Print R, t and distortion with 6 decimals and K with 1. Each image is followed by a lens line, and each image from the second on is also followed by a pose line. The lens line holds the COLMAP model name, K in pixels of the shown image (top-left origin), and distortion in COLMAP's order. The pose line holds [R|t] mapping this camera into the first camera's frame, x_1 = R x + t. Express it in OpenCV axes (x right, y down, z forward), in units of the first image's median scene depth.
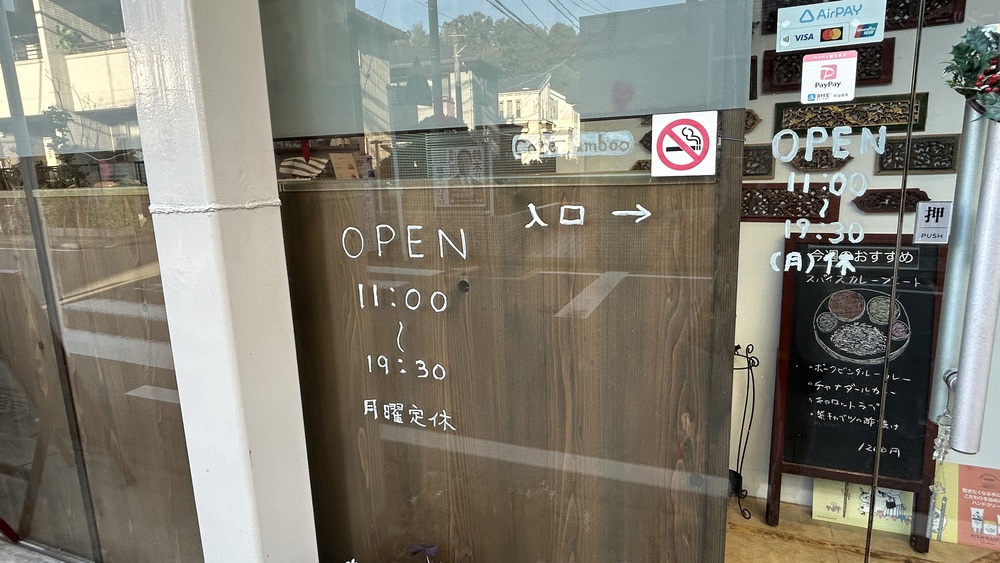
lens RADIAL K [[587.3, 0, 501.1], [0, 587.3, 285.8], [0, 0, 1]] dist [-0.005057, -0.001519]
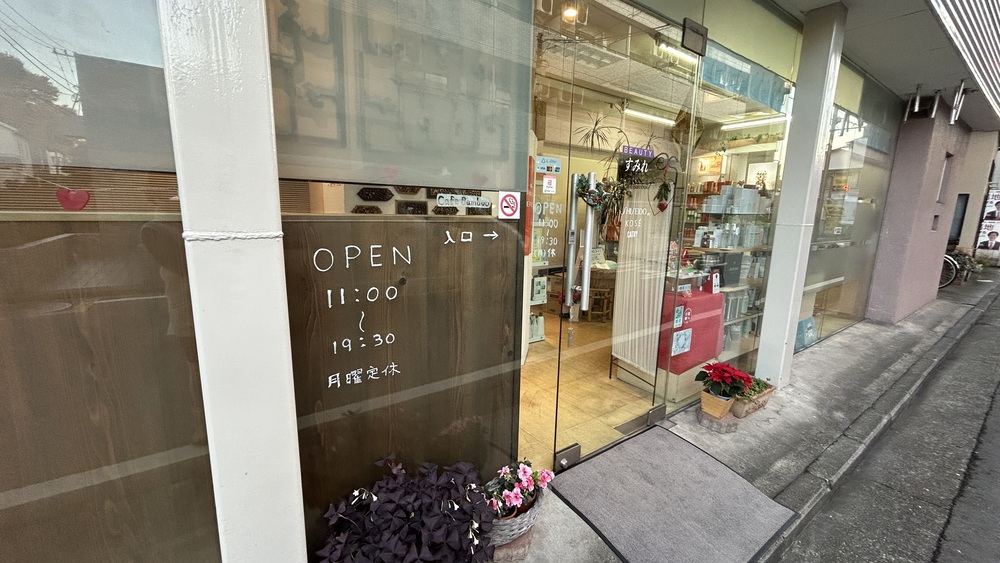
lens RADIAL K [[403.9, 0, 501.1], [0, 403.9, 281.6], [0, 0, 1]] dist [-0.001209, -0.000027]
pose [[0.509749, -0.106283, 0.853733, -0.914512], [0.122940, 0.991154, 0.049985, -0.021979], [-0.851494, 0.079478, 0.518307, 0.190497]]
